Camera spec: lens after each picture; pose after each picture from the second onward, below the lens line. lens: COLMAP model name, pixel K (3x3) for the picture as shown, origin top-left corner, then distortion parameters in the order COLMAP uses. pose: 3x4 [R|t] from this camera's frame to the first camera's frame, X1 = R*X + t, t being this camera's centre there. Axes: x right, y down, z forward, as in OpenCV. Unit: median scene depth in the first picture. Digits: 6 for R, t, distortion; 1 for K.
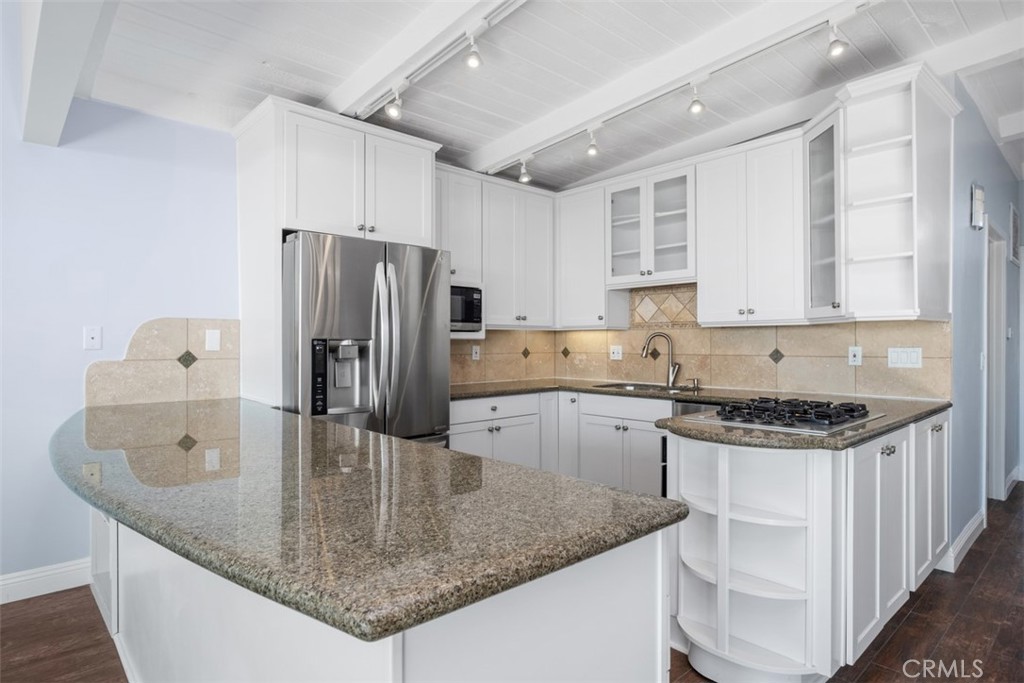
lens RADIAL K [[564.4, 0, 509.8], [0, 564.4, 343.6], [0, 0, 1]] dist [-0.012178, 0.005704]
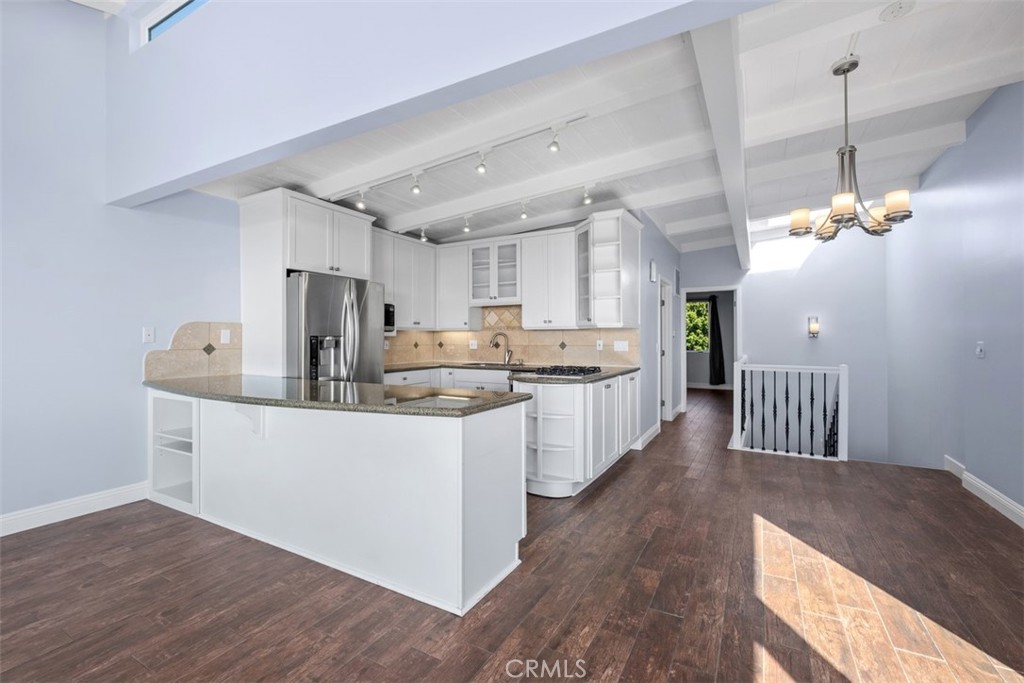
lens RADIAL K [[444.7, 0, 508.5], [0, 444.7, 339.5], [0, 0, 1]] dist [-0.009490, 0.001176]
pose [[0.949728, -0.000701, 0.313075, -0.161904], [0.001109, 0.999999, -0.001125, 0.003522], [-0.313074, 0.001416, 0.949728, -0.352843]]
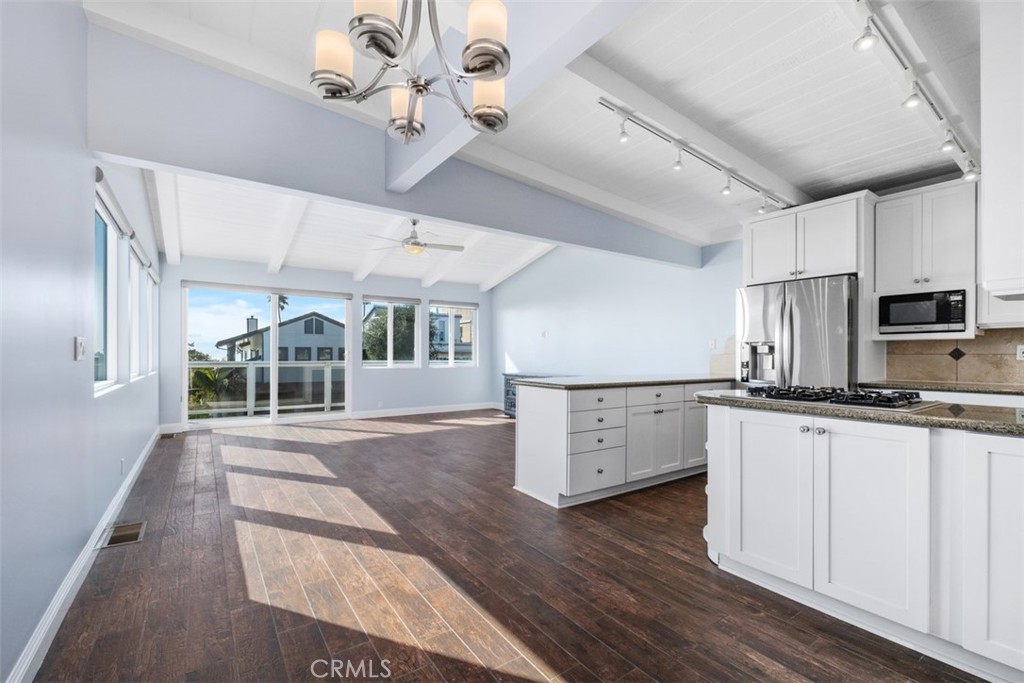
lens RADIAL K [[444.7, 0, 507.5], [0, 444.7, 357.9], [0, 0, 1]] dist [-0.009490, 0.001176]
pose [[-0.137598, 0.009456, -0.990443, 1.022400], [-0.002092, 0.999949, 0.009838, 0.025452], [0.990486, 0.003426, -0.137571, 0.329295]]
